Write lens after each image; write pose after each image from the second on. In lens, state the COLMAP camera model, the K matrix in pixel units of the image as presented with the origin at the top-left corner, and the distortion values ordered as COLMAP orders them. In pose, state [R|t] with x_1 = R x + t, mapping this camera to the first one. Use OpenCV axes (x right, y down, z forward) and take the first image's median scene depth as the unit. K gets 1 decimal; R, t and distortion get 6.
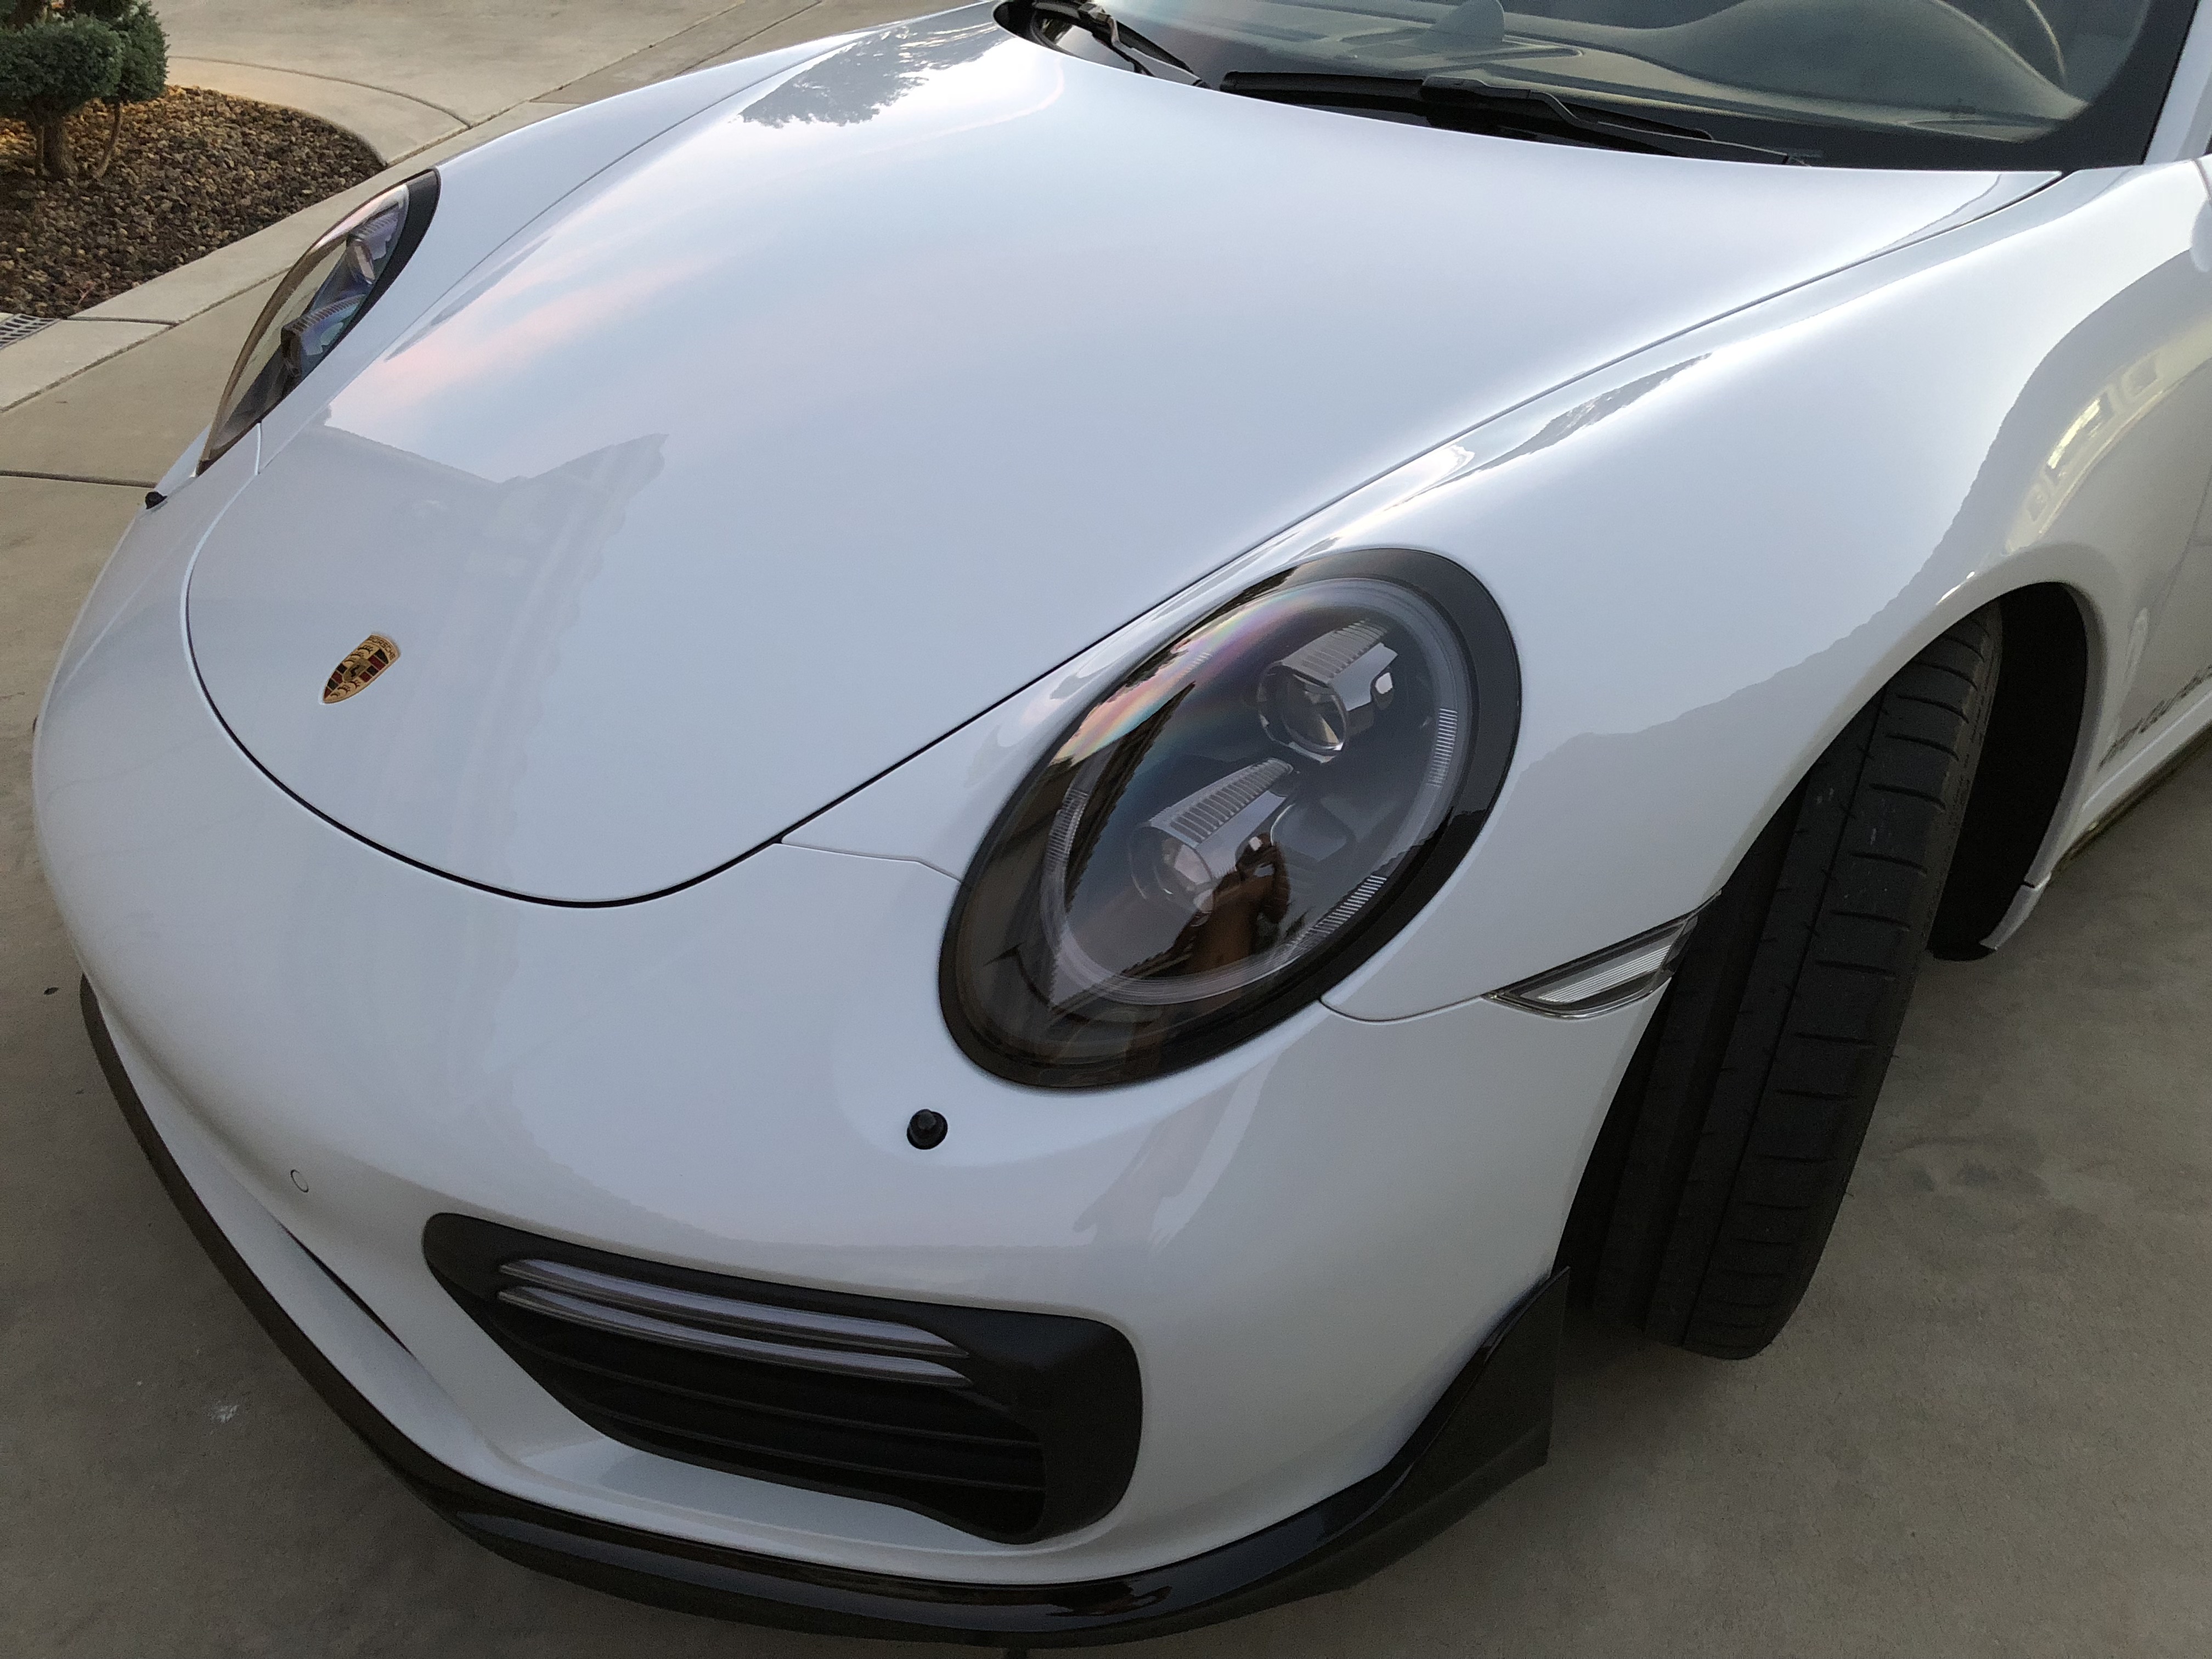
lens RADIAL K [[1782.0, 0, 1110.3], [0, 1782.0, 821.9], [0, 0, 1]] dist [0.019802, -0.003852]
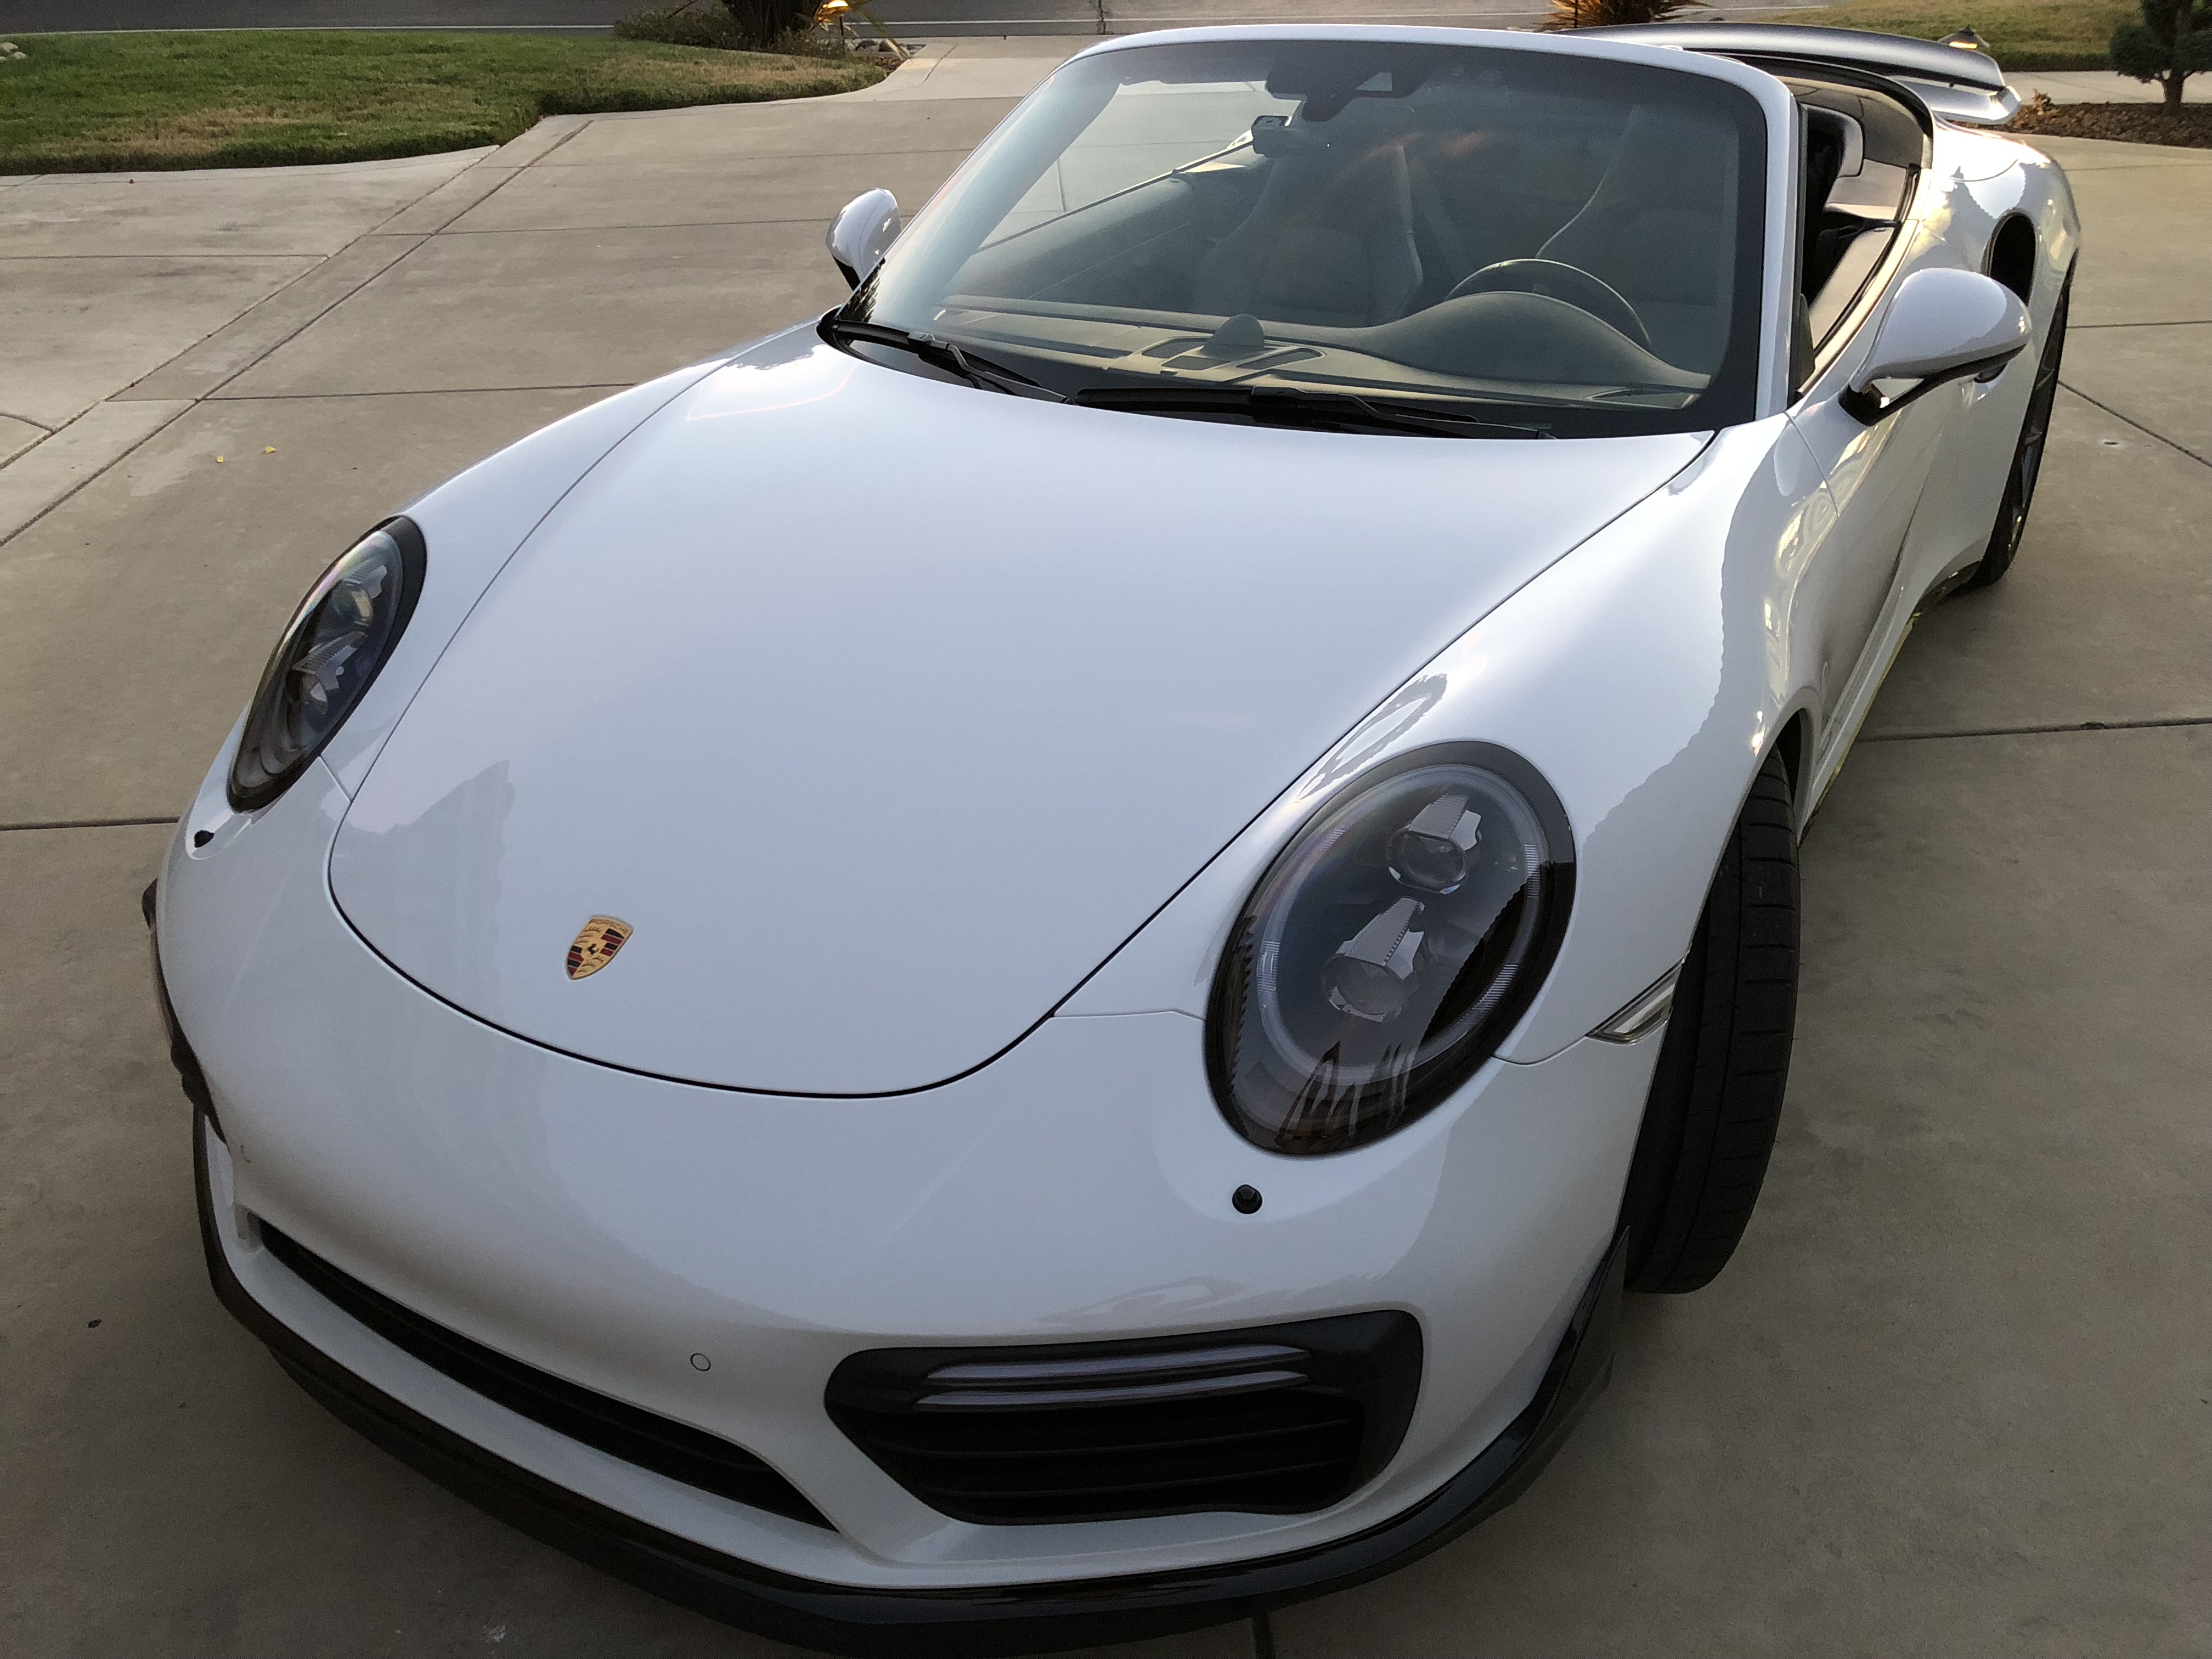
lens RADIAL K [[1785.5, 0, 1092.9], [0, 1785.5, 835.6], [0, 0, 1]] dist [0.024867, -0.023243]
pose [[0.953510, -0.138800, 0.267493, -0.455283], [0.164047, 0.983646, -0.074359, -0.016974], [-0.252798, 0.114783, 0.960686, -0.270397]]
